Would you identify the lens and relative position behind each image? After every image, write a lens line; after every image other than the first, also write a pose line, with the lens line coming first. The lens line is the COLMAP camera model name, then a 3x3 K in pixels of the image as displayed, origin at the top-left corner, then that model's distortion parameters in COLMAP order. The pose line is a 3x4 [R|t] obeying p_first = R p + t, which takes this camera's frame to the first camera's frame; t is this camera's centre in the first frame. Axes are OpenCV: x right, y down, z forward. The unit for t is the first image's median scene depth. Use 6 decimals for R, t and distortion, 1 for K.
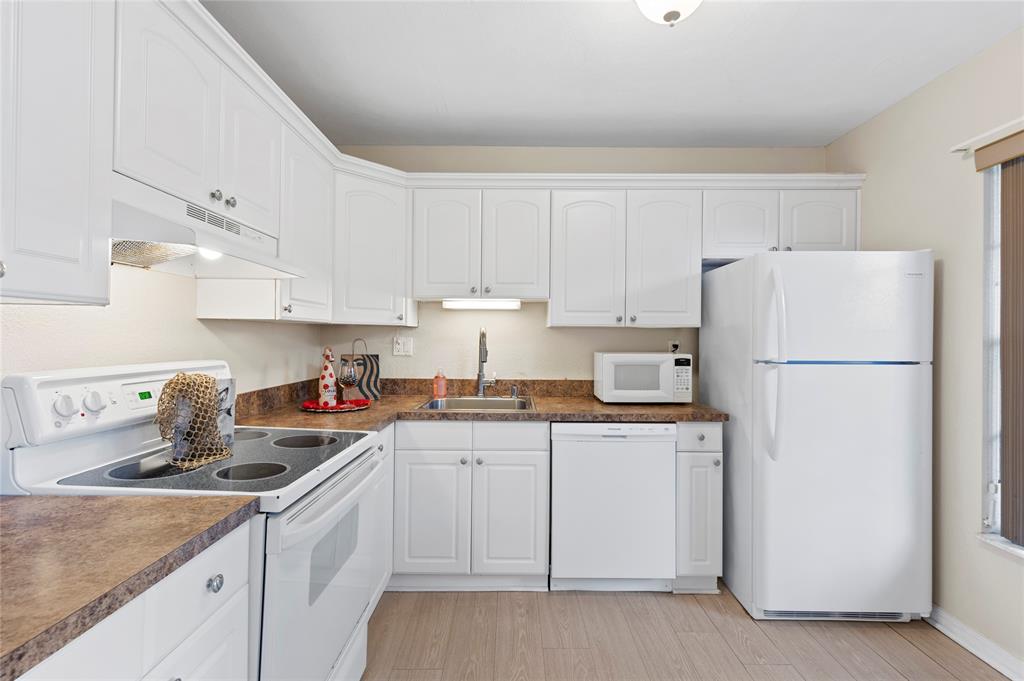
lens RADIAL K [[489.6, 0, 517.4], [0, 489.6, 338.4], [0, 0, 1]] dist [0.017810, -0.000039]
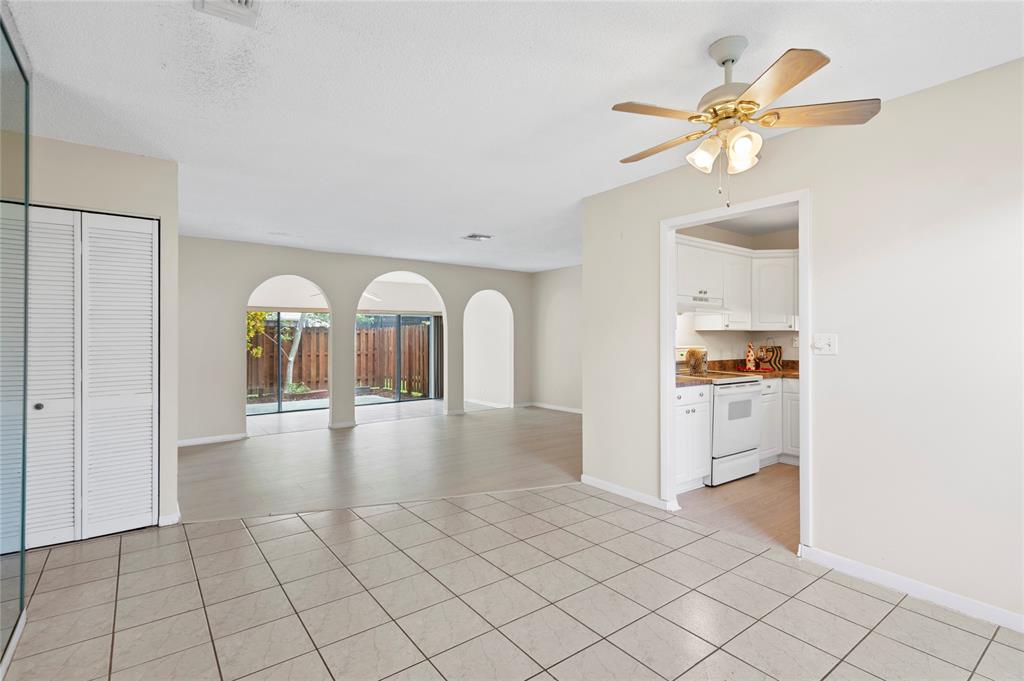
lens RADIAL K [[489.6, 0, 517.4], [0, 489.6, 338.4], [0, 0, 1]] dist [0.017810, -0.000039]
pose [[0.609919, -0.009506, -0.792407, 0.667730], [0.004622, 0.999954, -0.008438, 0.015641], [0.792450, 0.001483, 0.609934, -1.063542]]
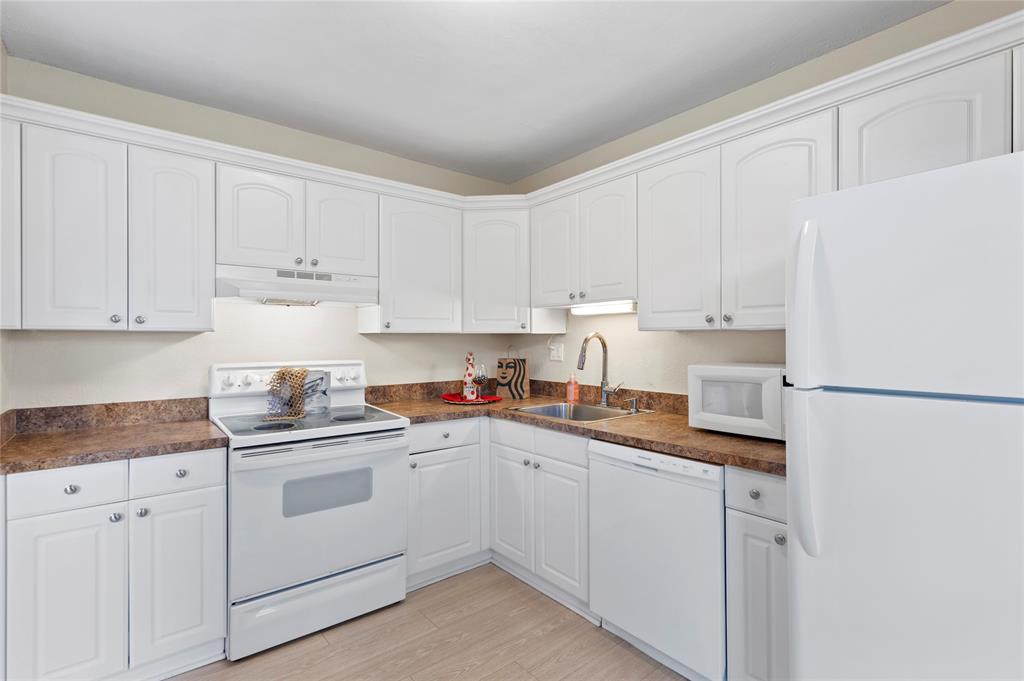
lens RADIAL K [[485.6, 0, 512.0], [0, 485.6, 340.5], [0, 0, 1]] dist [0.001040, -0.000130]
pose [[0.623463, -0.007740, -0.781814, 0.648169], [0.006289, 0.999968, -0.004885, -0.005302], [0.781827, -0.001871, 0.623492, 0.313828]]
